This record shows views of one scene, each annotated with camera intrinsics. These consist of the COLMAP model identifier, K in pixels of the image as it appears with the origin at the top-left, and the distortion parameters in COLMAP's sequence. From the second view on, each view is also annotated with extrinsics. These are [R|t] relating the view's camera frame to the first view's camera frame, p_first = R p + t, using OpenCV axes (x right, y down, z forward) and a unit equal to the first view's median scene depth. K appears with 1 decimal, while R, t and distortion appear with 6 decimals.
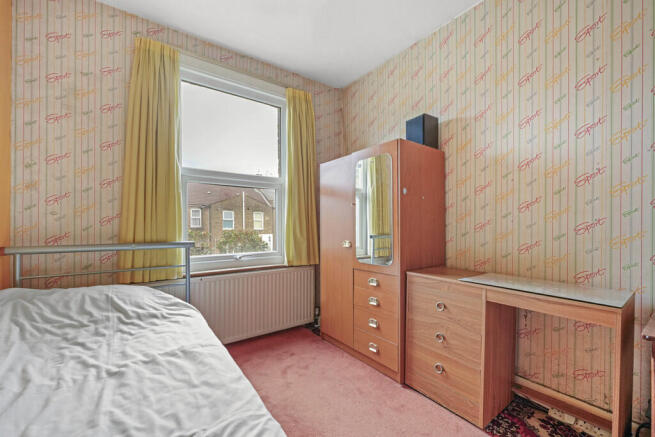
lens RADIAL K [[267.0, 0, 328.2], [0, 267.0, 224.7], [0, 0, 1]] dist [0.000888, 0.000002]
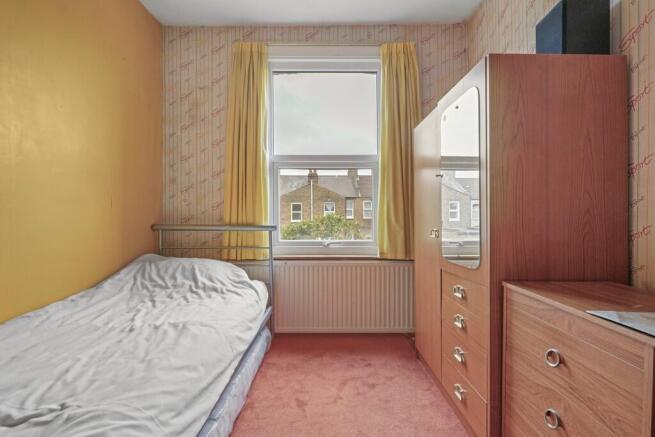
lens RADIAL K [[280.3, 0, 327.5], [0, 280.3, 218.5], [0, 0, 1]] dist [-0.001546, -0.000195]
pose [[0.810677, 0.004827, -0.585474, 0.317446], [-0.001042, 0.999976, 0.006801, 0.032518], [0.585493, -0.004903, 0.810663, 0.268692]]
